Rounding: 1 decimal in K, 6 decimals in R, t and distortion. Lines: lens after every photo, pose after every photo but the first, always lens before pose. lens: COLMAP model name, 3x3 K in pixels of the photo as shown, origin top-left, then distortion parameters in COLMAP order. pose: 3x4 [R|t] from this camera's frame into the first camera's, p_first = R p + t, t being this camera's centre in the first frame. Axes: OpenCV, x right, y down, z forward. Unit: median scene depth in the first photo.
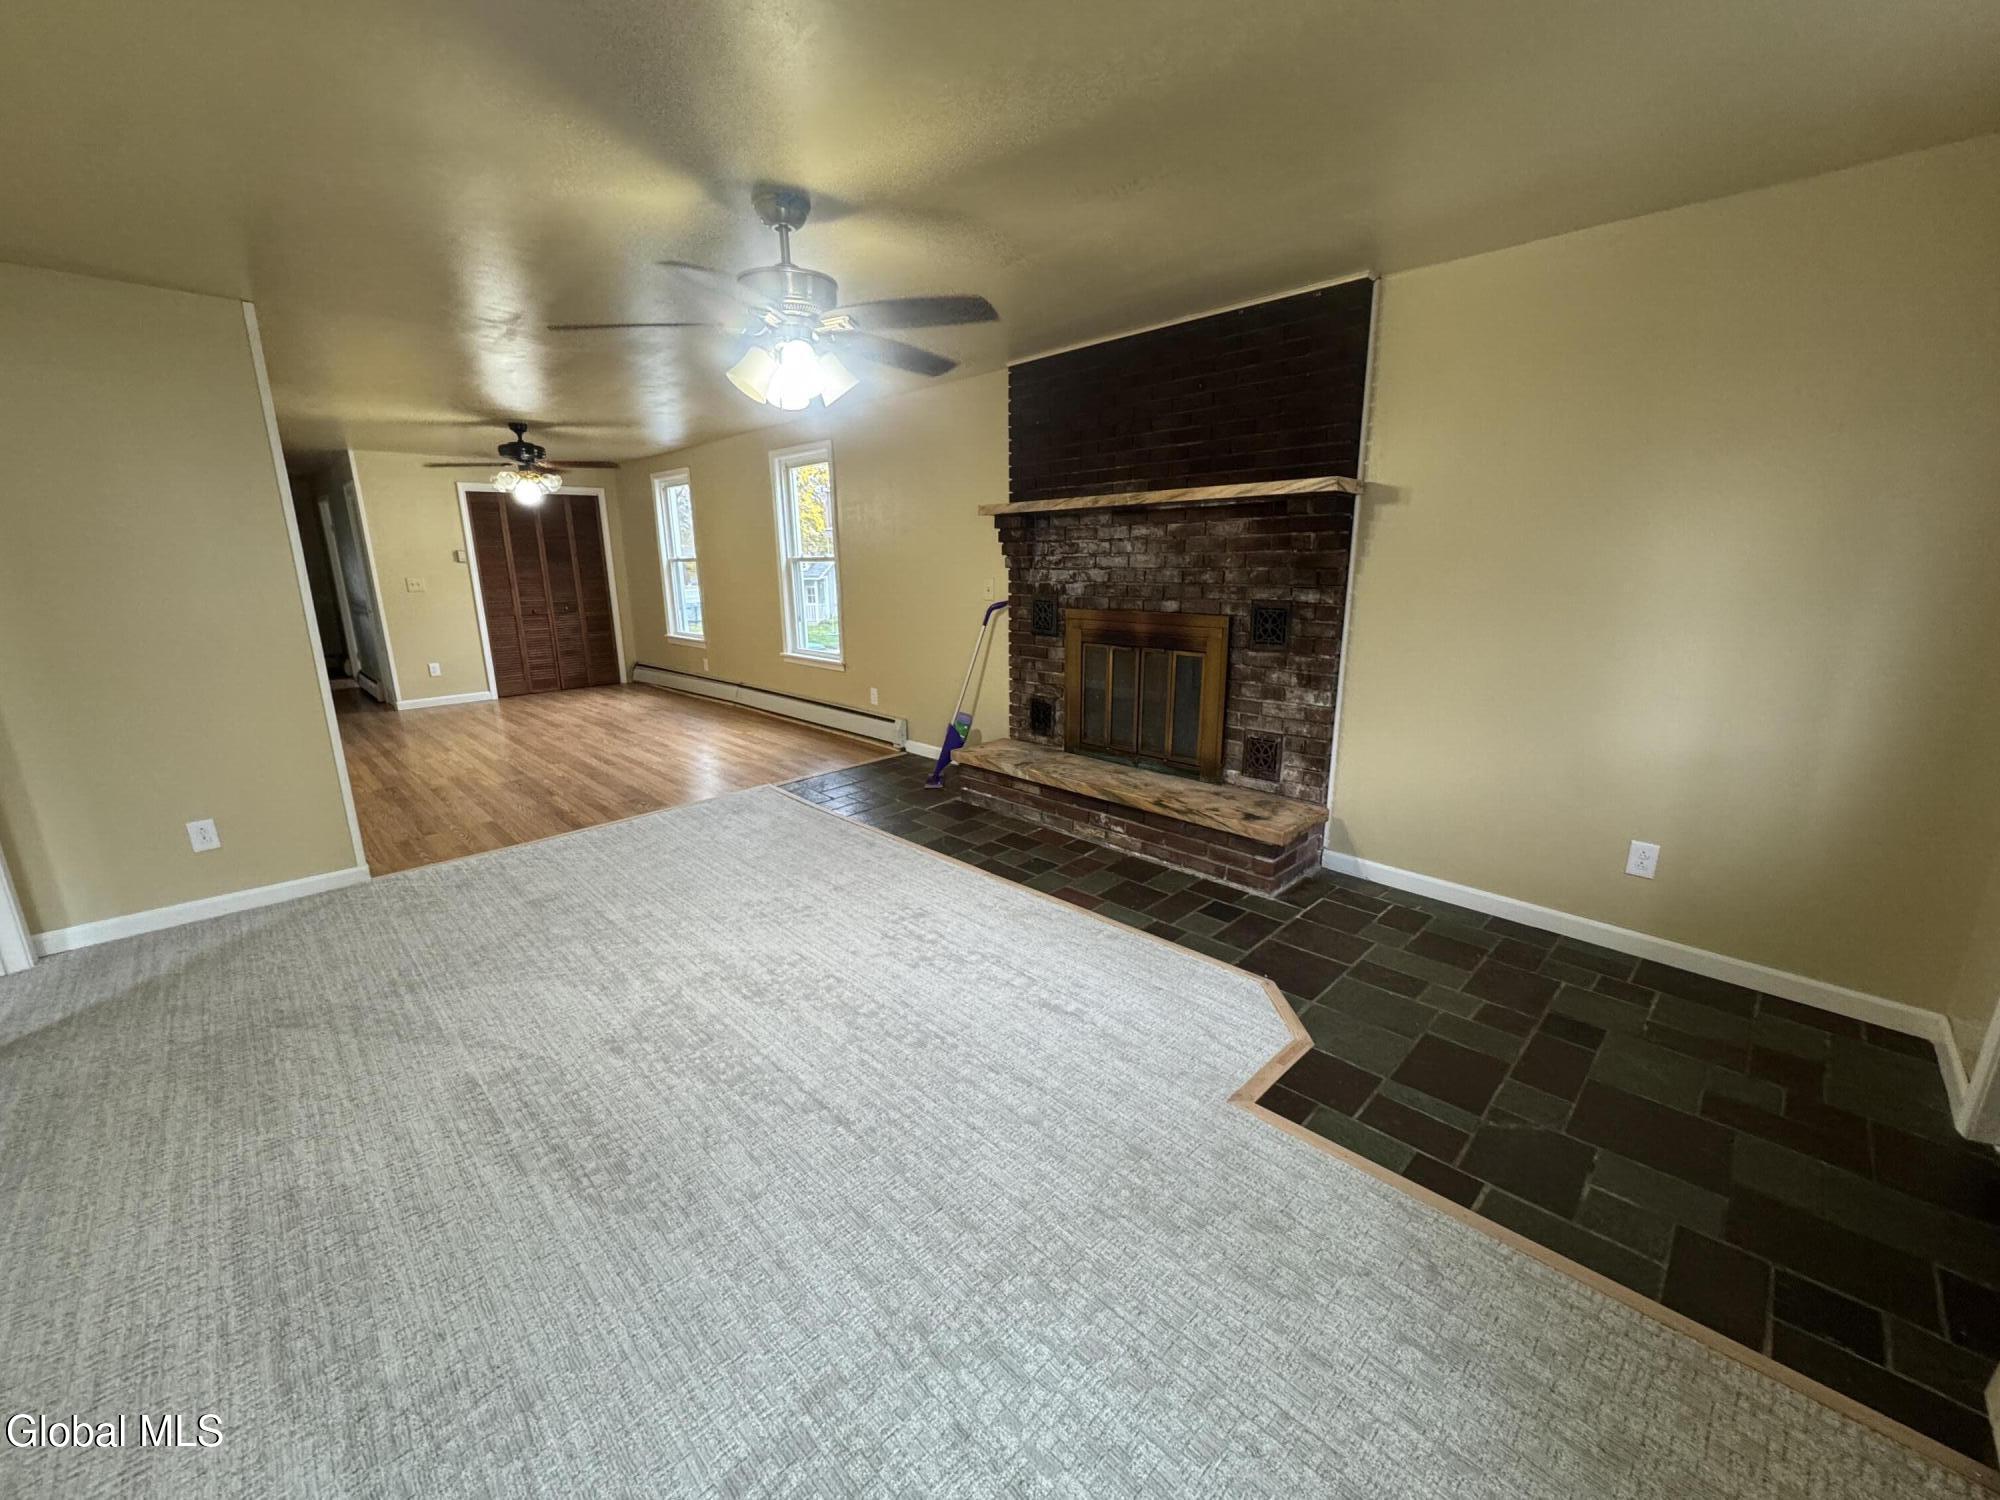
lens RADIAL K [[794.1, 0, 1000.0], [0, 794.1, 750.0], [0, 0, 1]] dist [-0.002179, -0.000361]
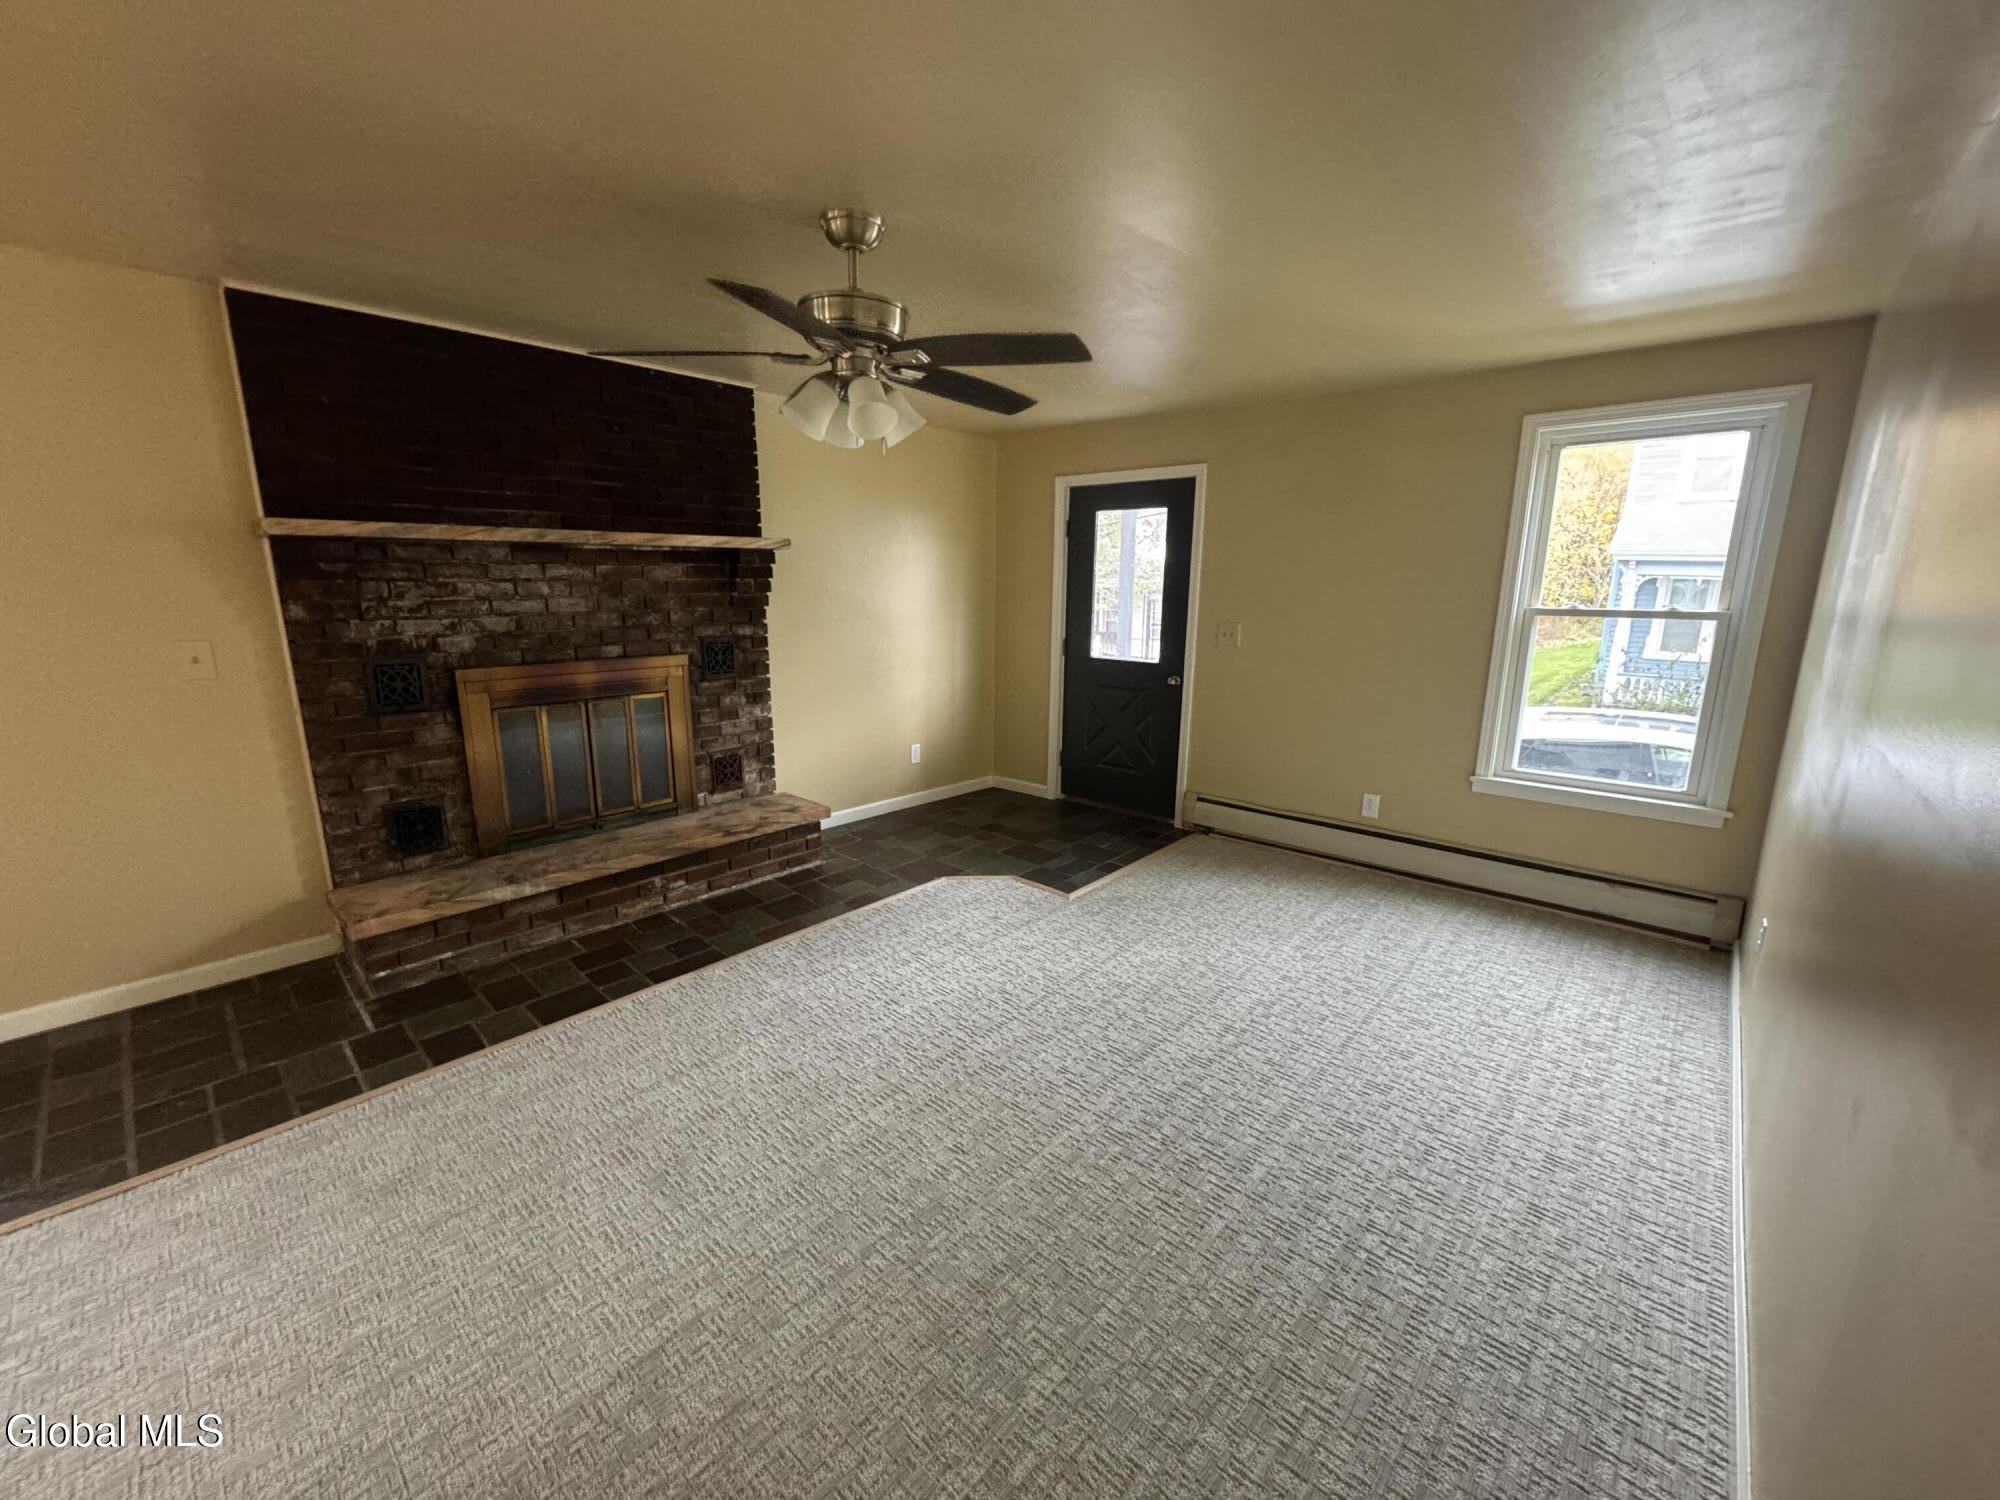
lens RADIAL K [[794.1, 0, 1000.0], [0, 794.1, 750.0], [0, 0, 1]] dist [-0.002179, -0.000361]
pose [[-0.060676, -0.206706, 0.976520, -0.797039], [0.225498, 0.950191, 0.215144, -0.176470], [-0.972352, 0.233257, -0.011042, 0.616384]]
